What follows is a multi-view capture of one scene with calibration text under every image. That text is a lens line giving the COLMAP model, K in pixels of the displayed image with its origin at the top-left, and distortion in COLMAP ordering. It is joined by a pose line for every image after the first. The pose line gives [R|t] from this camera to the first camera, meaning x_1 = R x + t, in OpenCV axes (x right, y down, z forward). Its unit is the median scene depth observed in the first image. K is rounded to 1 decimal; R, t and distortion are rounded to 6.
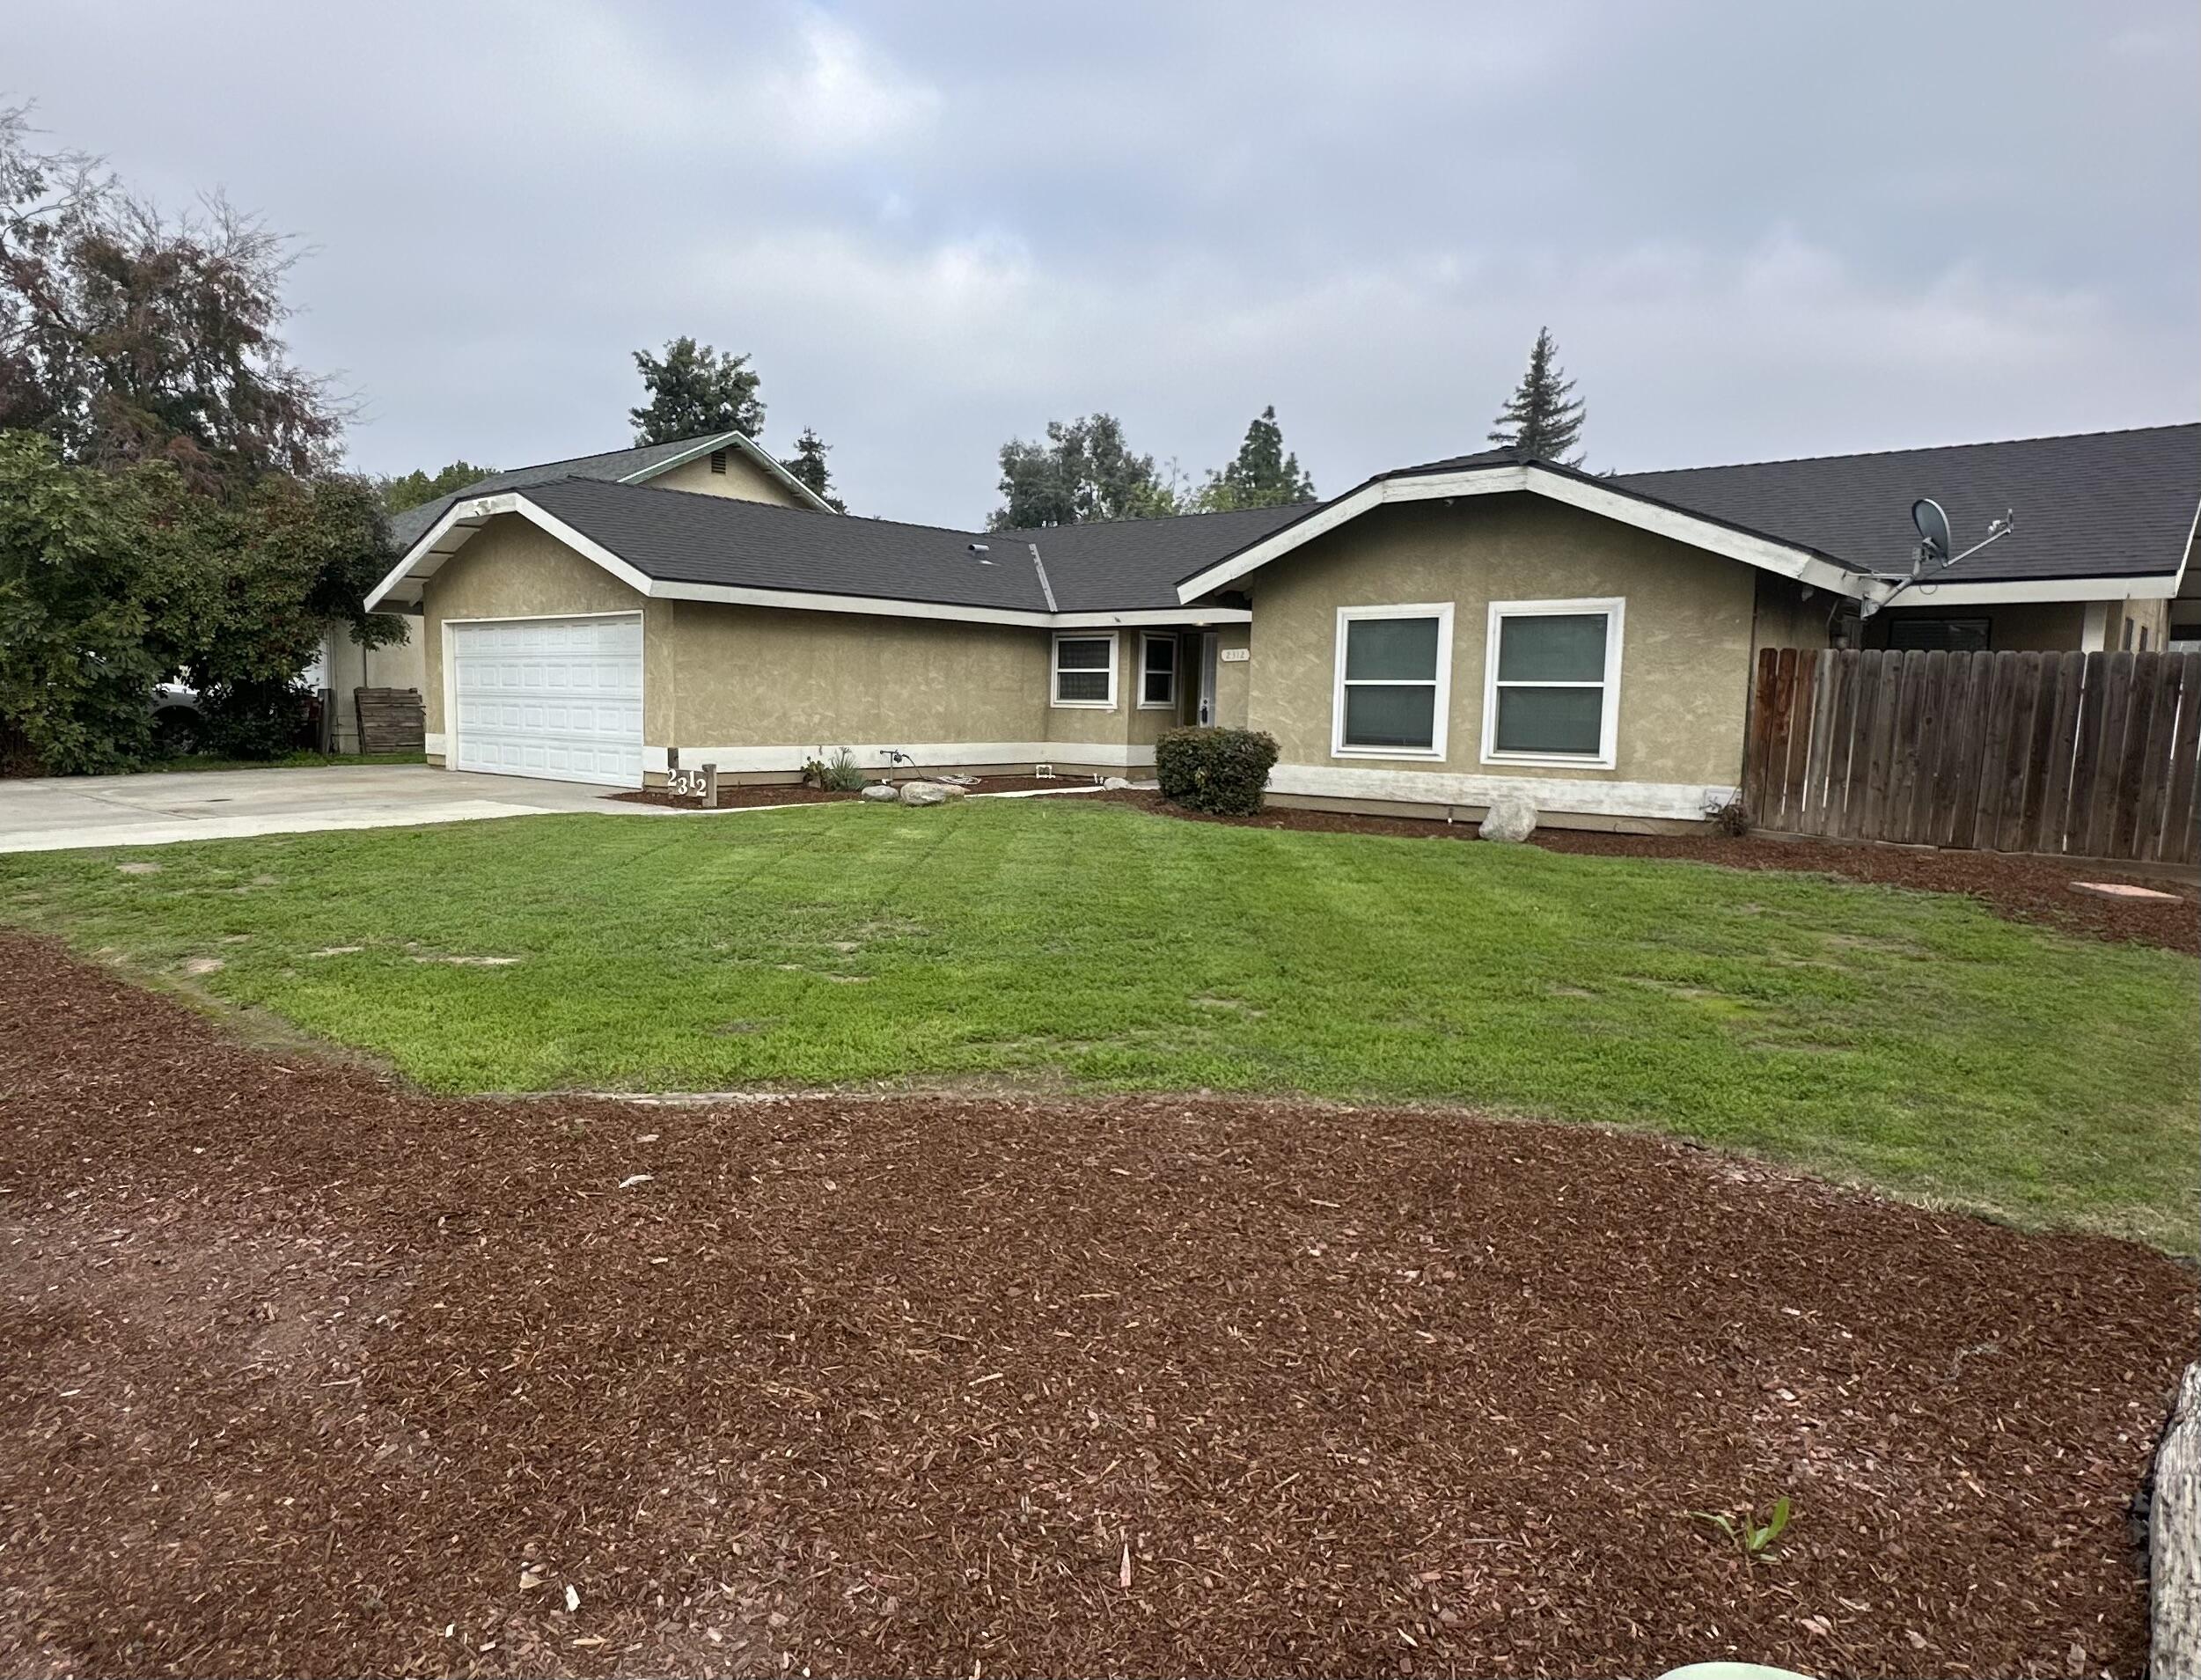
lens RADIAL K [[1407.4, 0, 954.6], [0, 1407.4, 846.4], [0, 0, 1]] dist [-0.009980, 0.014002]
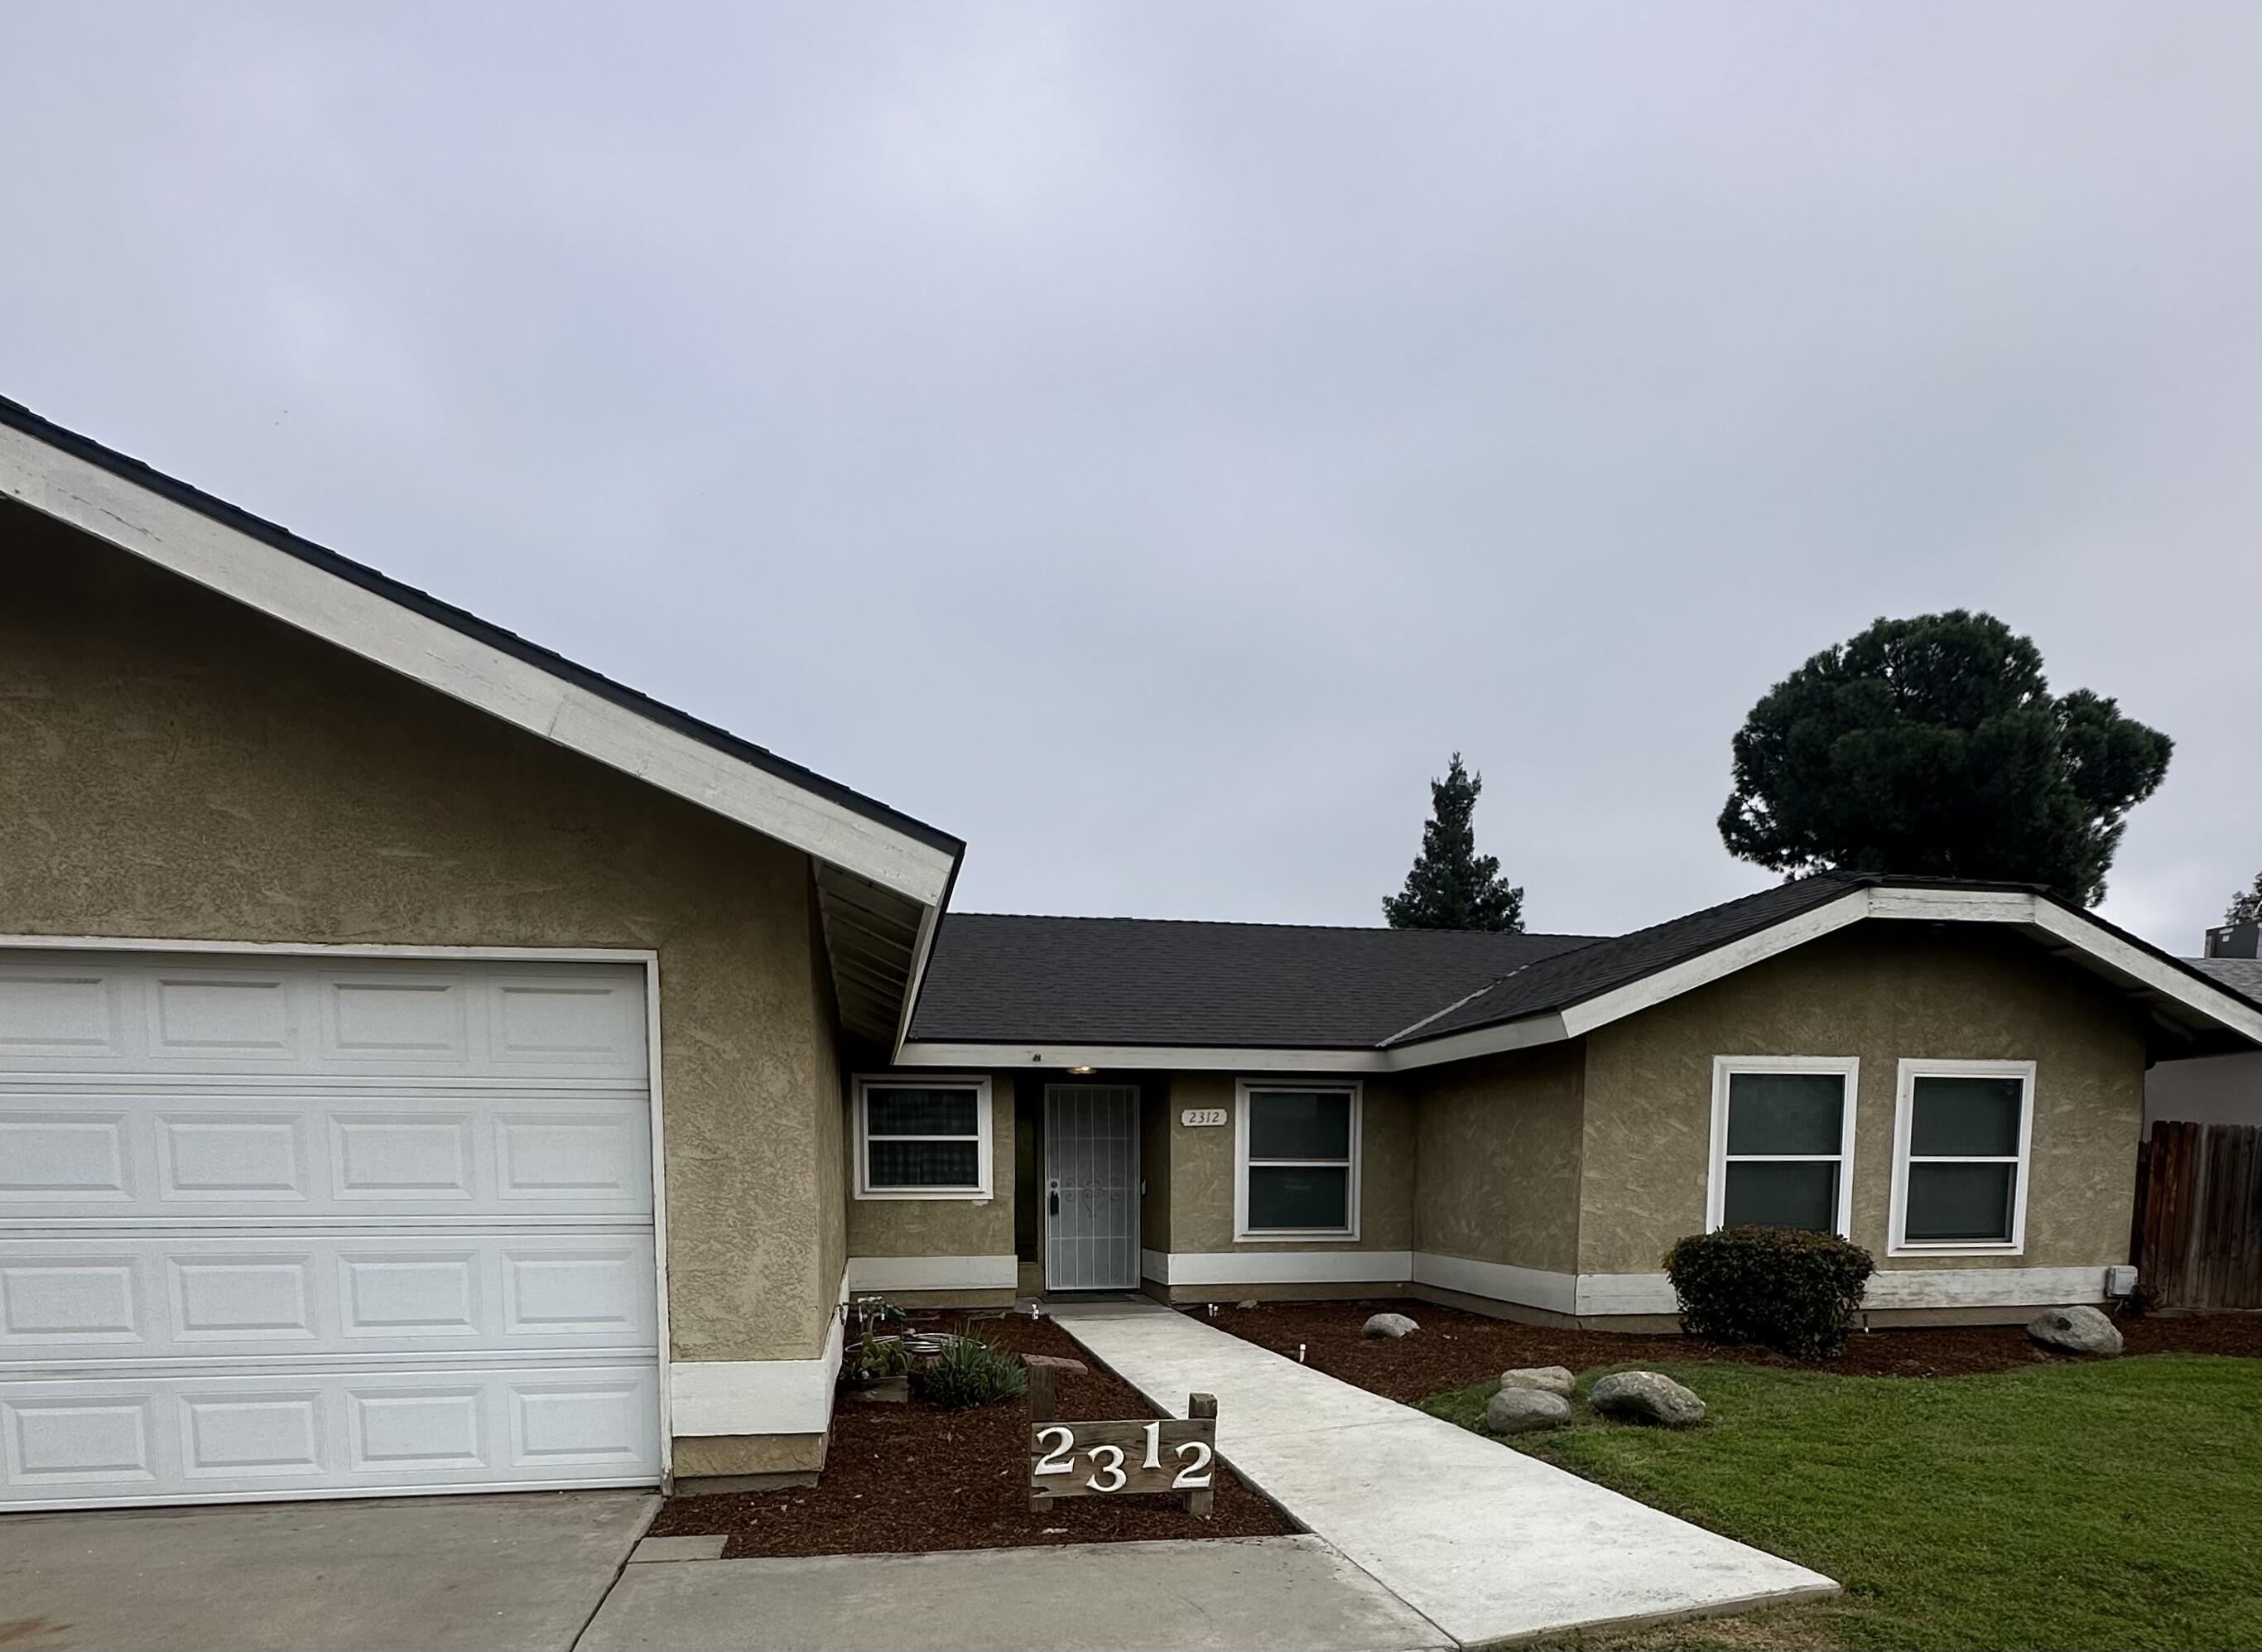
lens RADIAL K [[1336.1, 0, 1104.9], [0, 1336.1, 1315.7], [0, 0, 1]] dist [-0.006585, 0.001638]
pose [[0.582235, -0.103478, 0.806409, -0.526156], [0.096345, 0.993660, 0.057944, -0.115179], [-0.807292, 0.043956, 0.588513, 0.924832]]
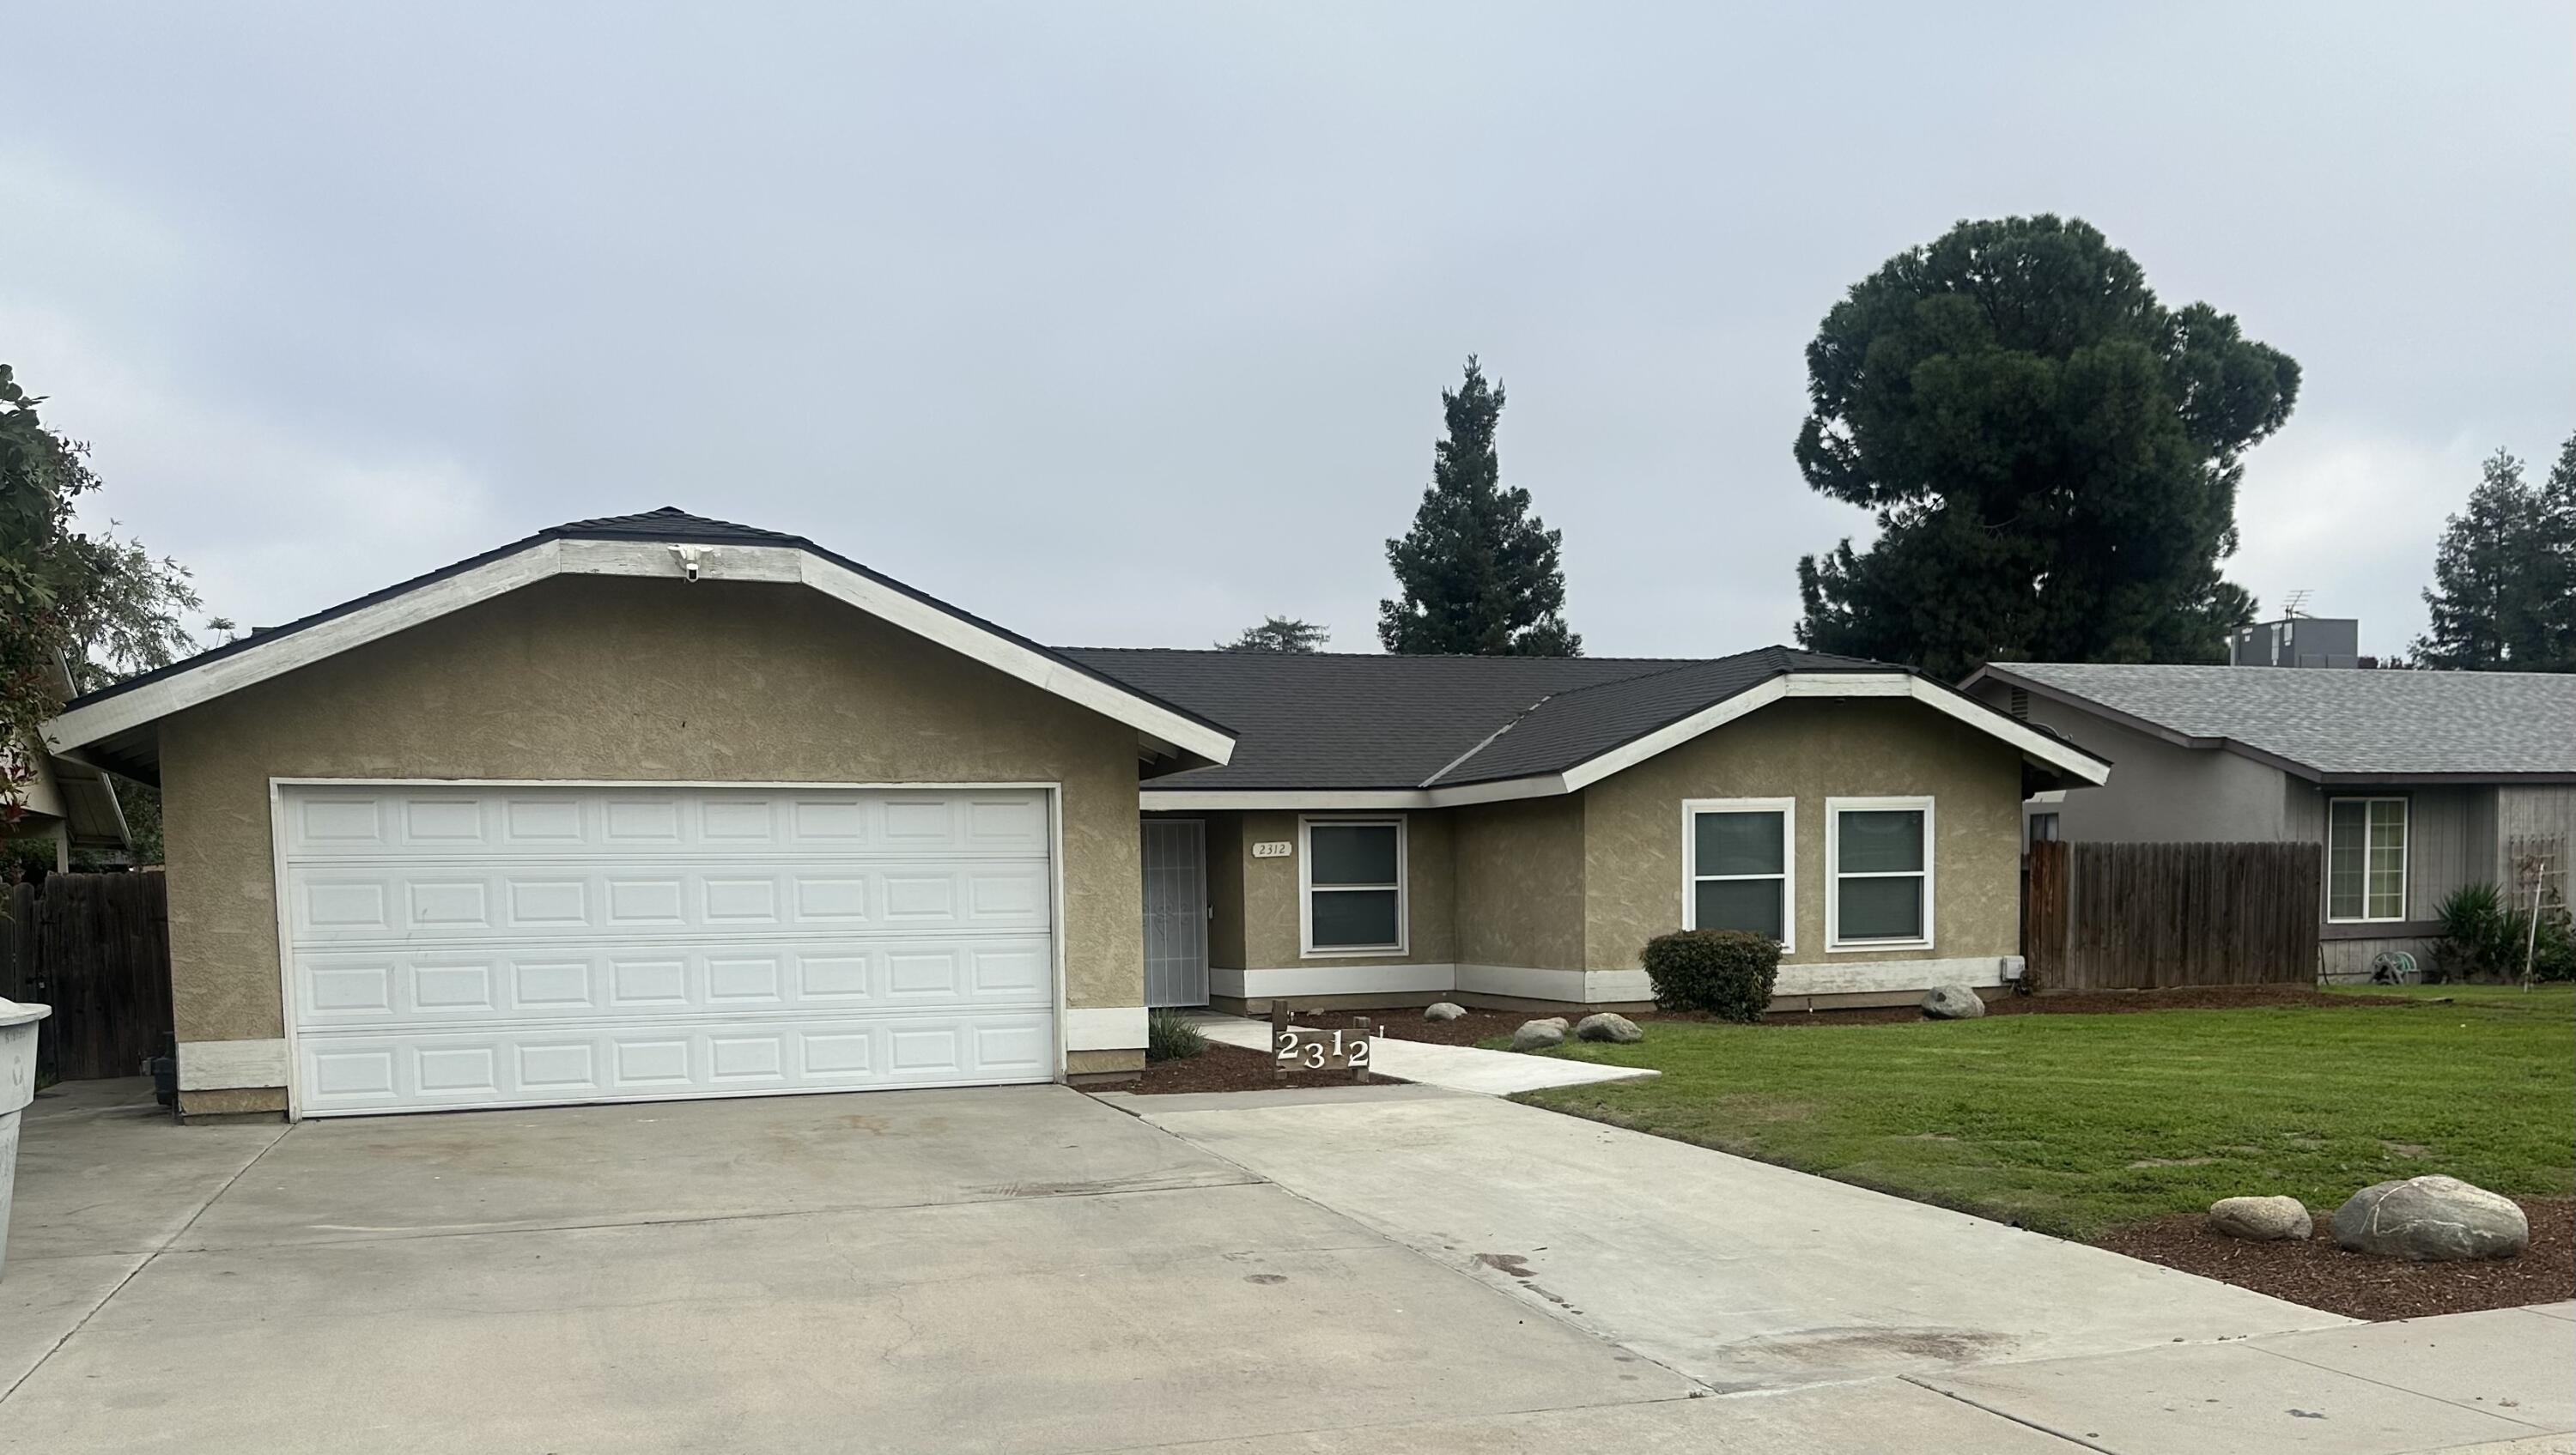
lens RADIAL K [[2181.7, 0, 1252.9], [0, 2181.7, 1044.1], [0, 0, 1]] dist [0.114133, -0.037225]
pose [[0.455535, -0.086199, 0.886035, -1.275751], [0.121042, 0.992055, 0.034282, -0.099977], [-0.881951, 0.091631, 0.462349, 0.637812]]
